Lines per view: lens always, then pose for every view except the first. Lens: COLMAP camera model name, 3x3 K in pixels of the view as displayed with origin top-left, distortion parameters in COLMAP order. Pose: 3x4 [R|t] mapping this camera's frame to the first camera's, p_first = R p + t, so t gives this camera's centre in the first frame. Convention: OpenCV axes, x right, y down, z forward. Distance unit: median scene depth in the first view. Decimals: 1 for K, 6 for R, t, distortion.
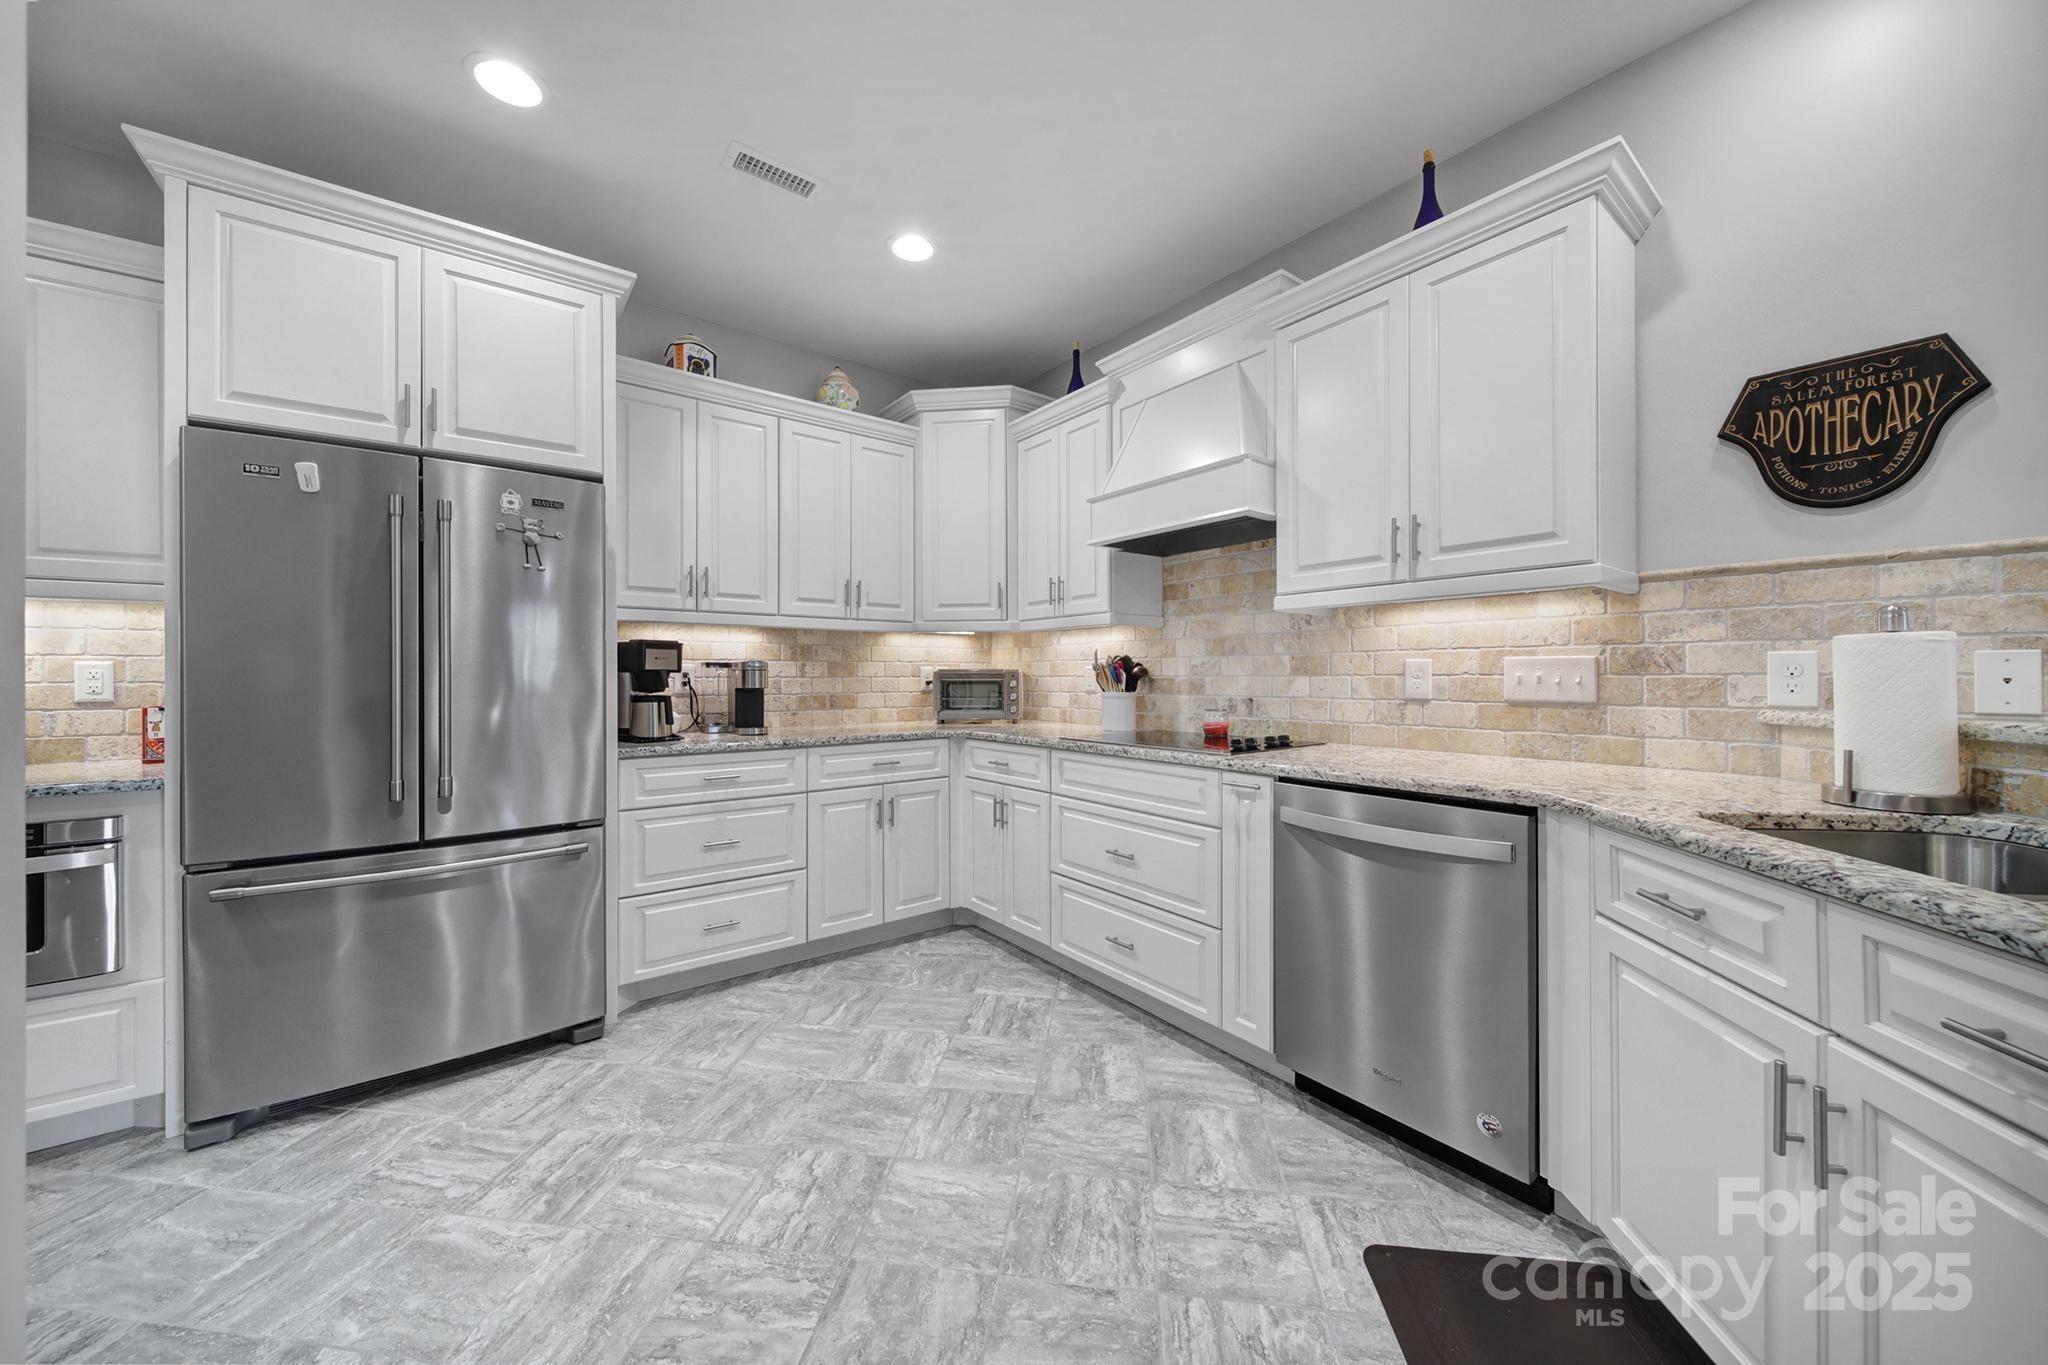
lens RADIAL K [[718.1, 0, 1040.4], [0, 718.1, 675.4], [0, 0, 1]] dist [0.000088, -0.002105]
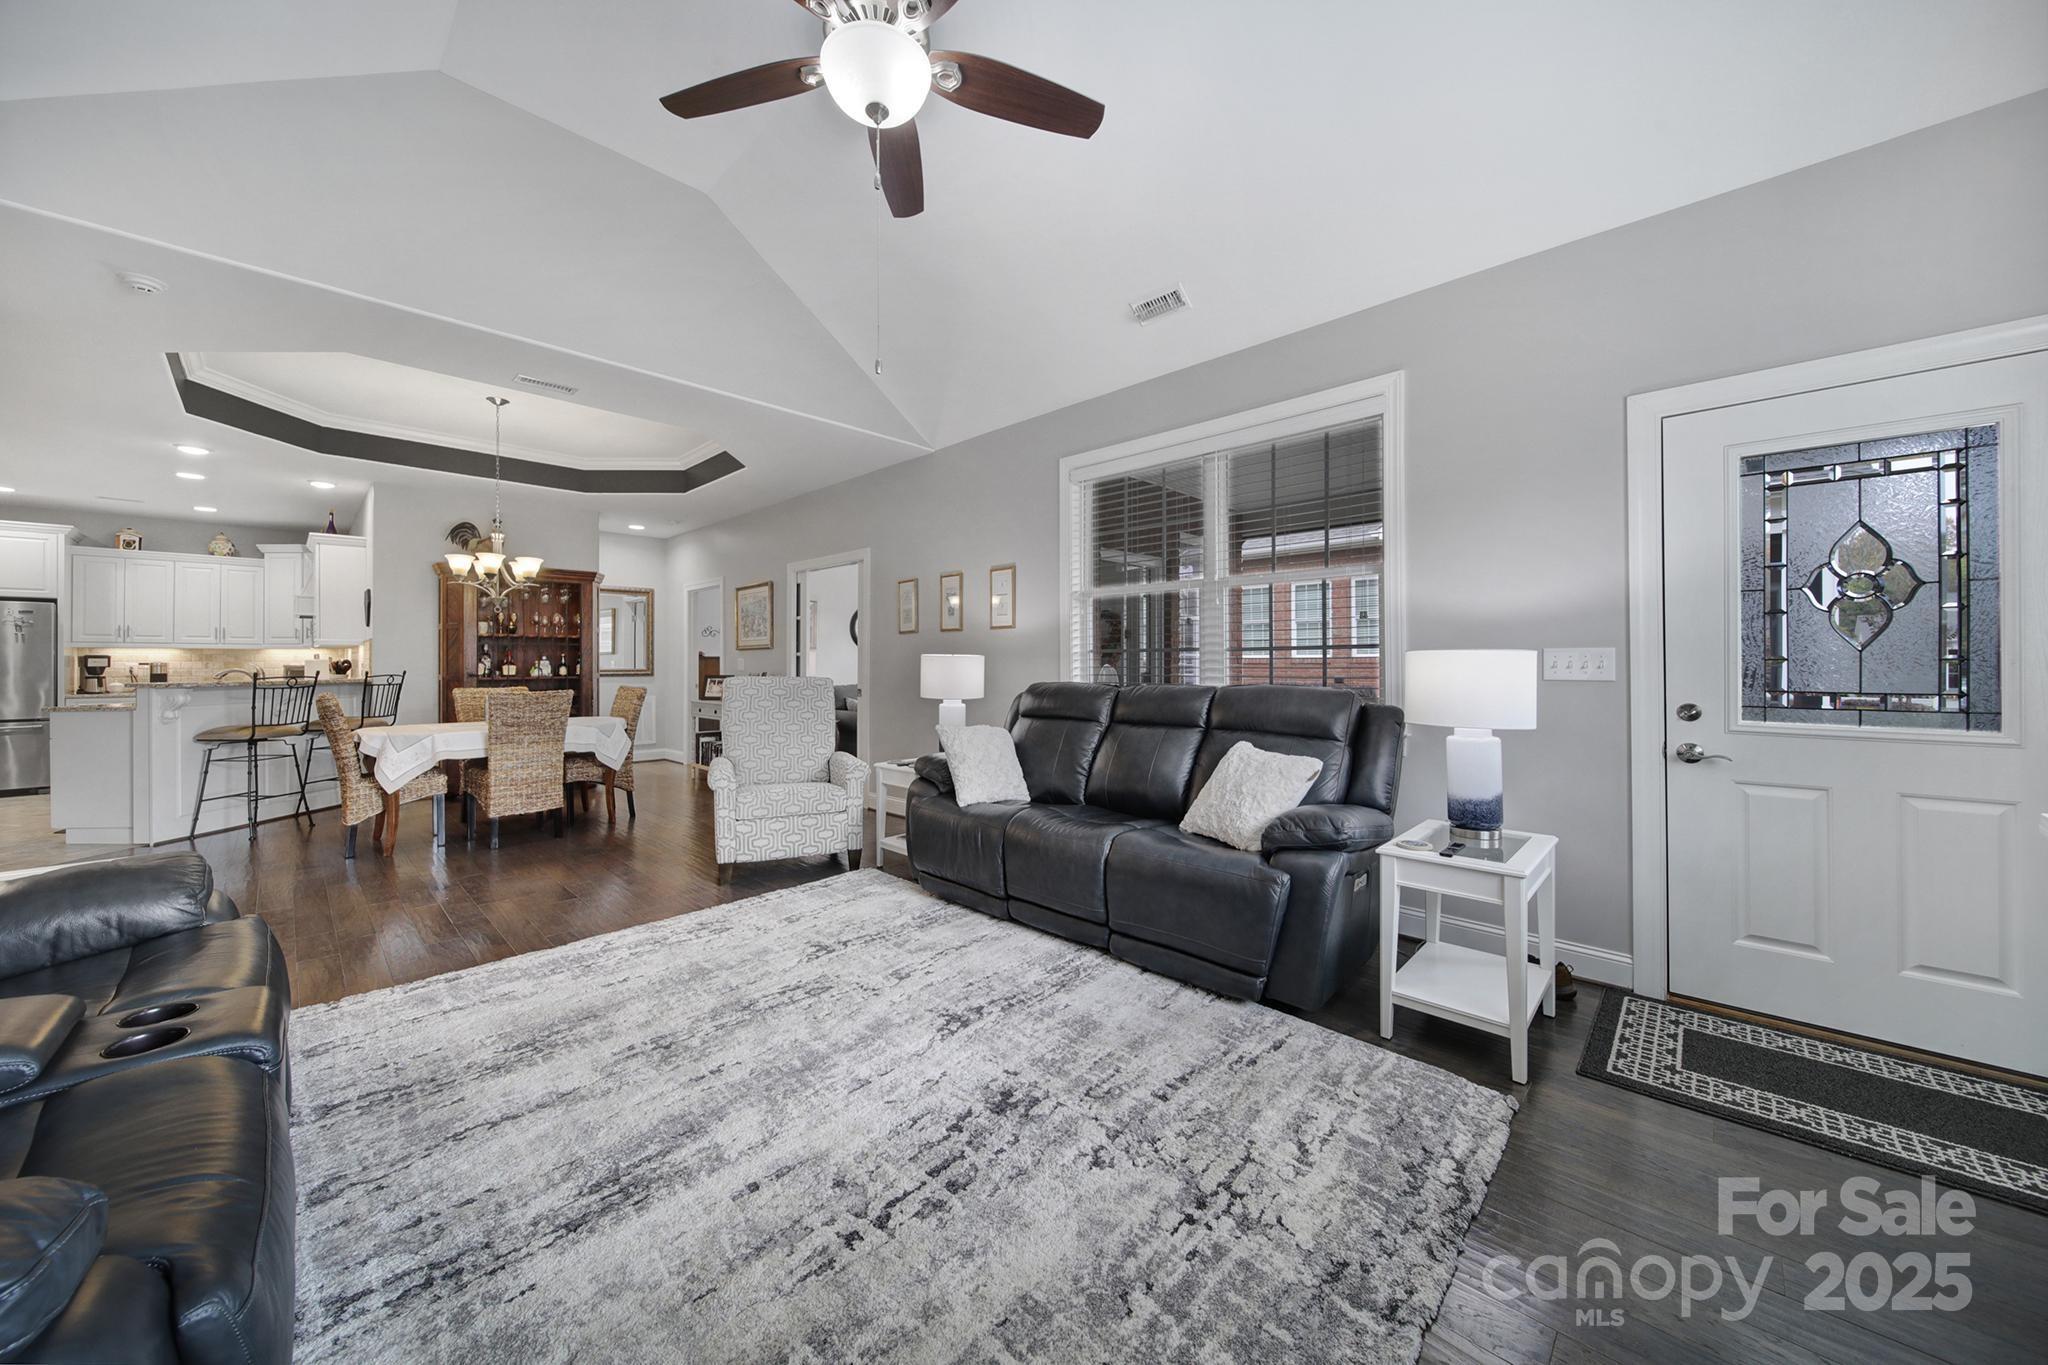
lens RADIAL K [[718.1, 0, 1039.0], [0, 718.1, 663.6], [0, 0, 1]] dist [0.000088, -0.002105]
pose [[0.989510, -0.002245, 0.144448, 2.978625], [0.002202, 0.999997, 0.000457, -0.014201], [-0.144448, -0.000134, 0.989512, -2.479159]]
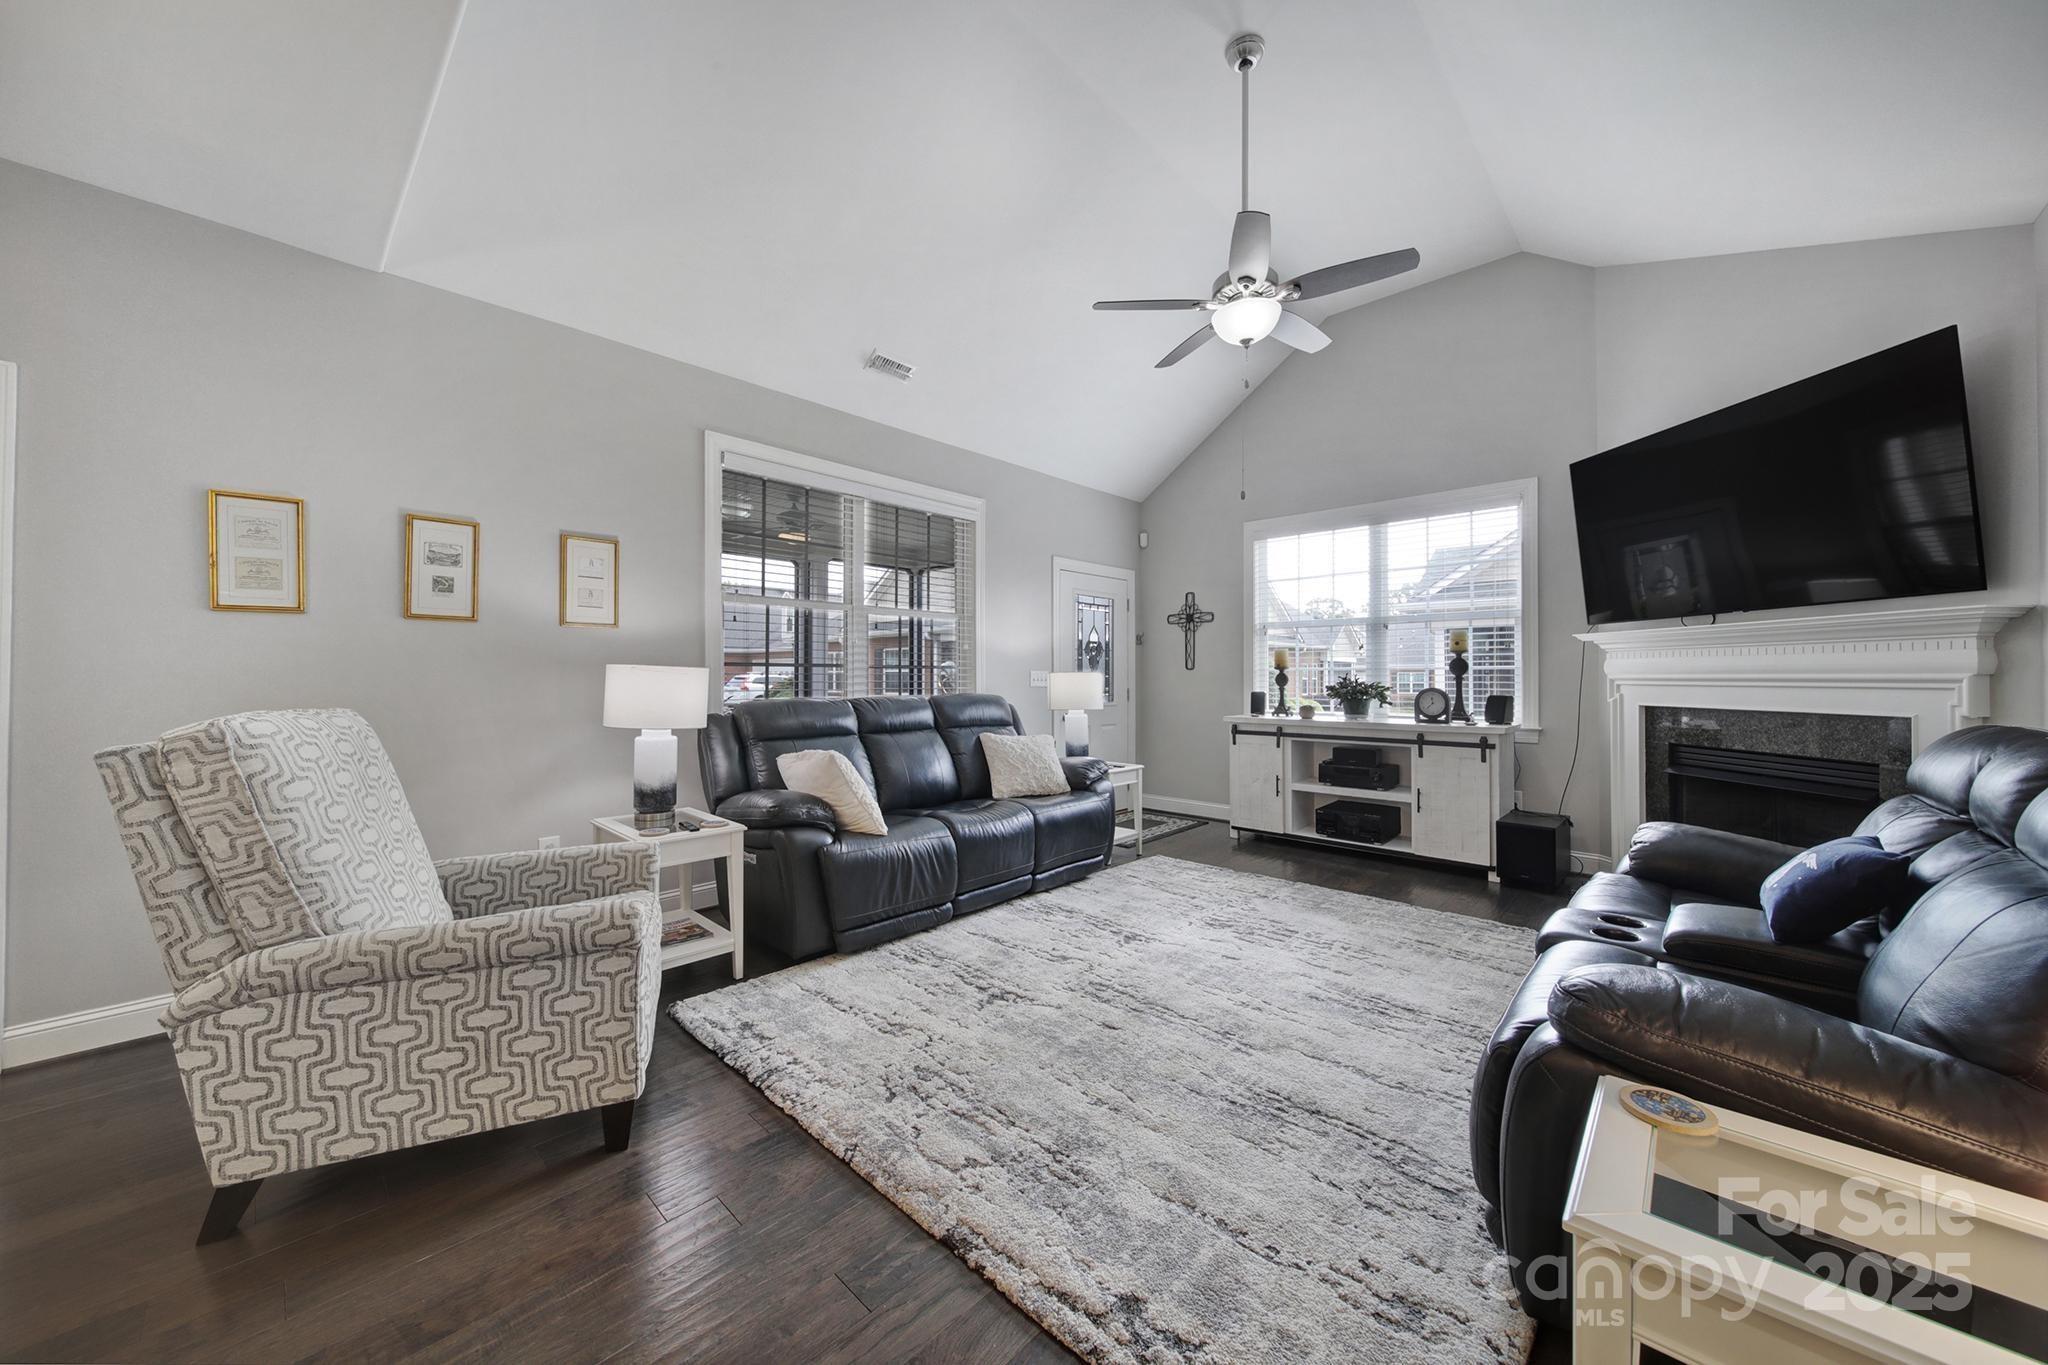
lens RADIAL K [[718.1, 0, 1009.5], [0, 718.1, 671.8], [0, 0, 1]] dist [0.000088, -0.002105]
pose [[-0.130913, 0.009590, 0.991348, 1.629422], [0.002149, 0.999954, -0.009389, -0.010236], [-0.991392, 0.000902, -0.130927, -1.006083]]
